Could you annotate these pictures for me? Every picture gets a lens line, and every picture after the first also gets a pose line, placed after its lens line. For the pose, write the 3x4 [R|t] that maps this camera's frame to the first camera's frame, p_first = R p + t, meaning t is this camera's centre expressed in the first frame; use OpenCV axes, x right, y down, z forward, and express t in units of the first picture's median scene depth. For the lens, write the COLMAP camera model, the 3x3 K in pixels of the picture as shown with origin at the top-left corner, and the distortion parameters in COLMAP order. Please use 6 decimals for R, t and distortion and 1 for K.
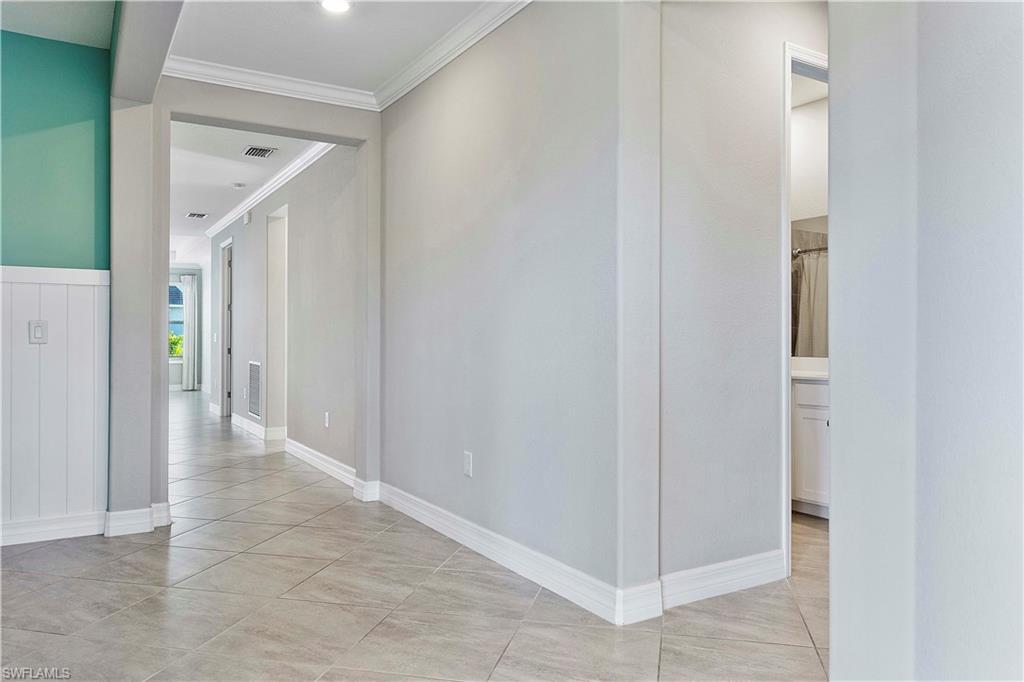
lens RADIAL K [[720.0, 0, 512.0], [0, 720.0, 341.0], [0, 0, 1]] dist [-0.007162, 0.001748]
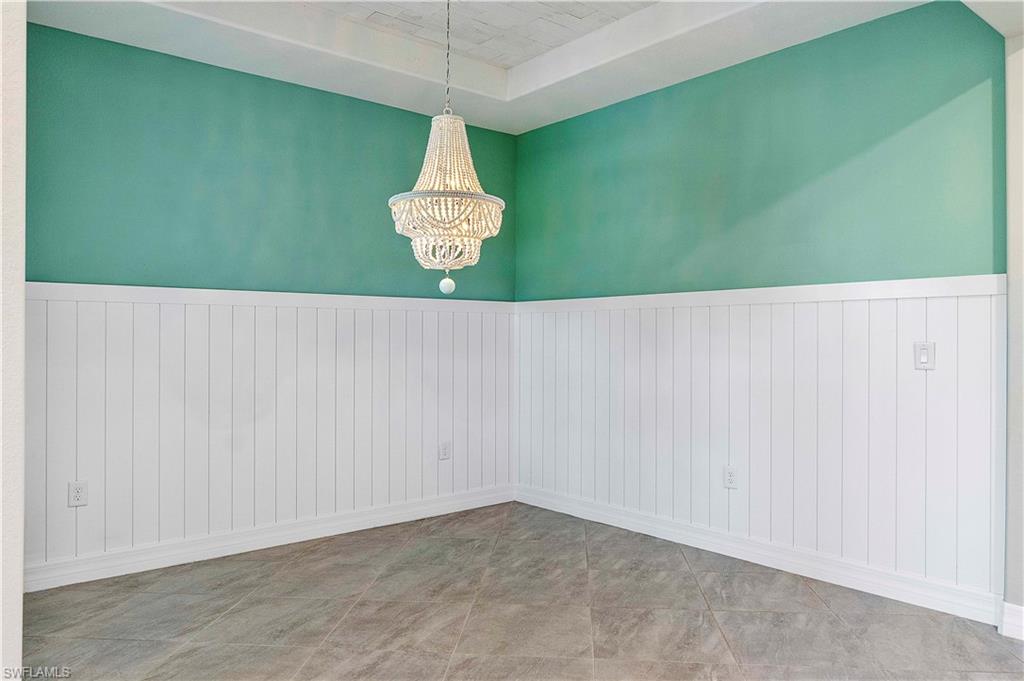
lens RADIAL K [[720.0, 0, 512.0], [0, 720.0, 340.5], [0, 0, 1]] dist [-0.007162, 0.001748]
pose [[0.152022, -0.004308, -0.988368, 0.089327], [-0.002407, 0.999986, -0.004729, -0.024502], [0.988374, 0.003098, 0.152010, 0.381843]]
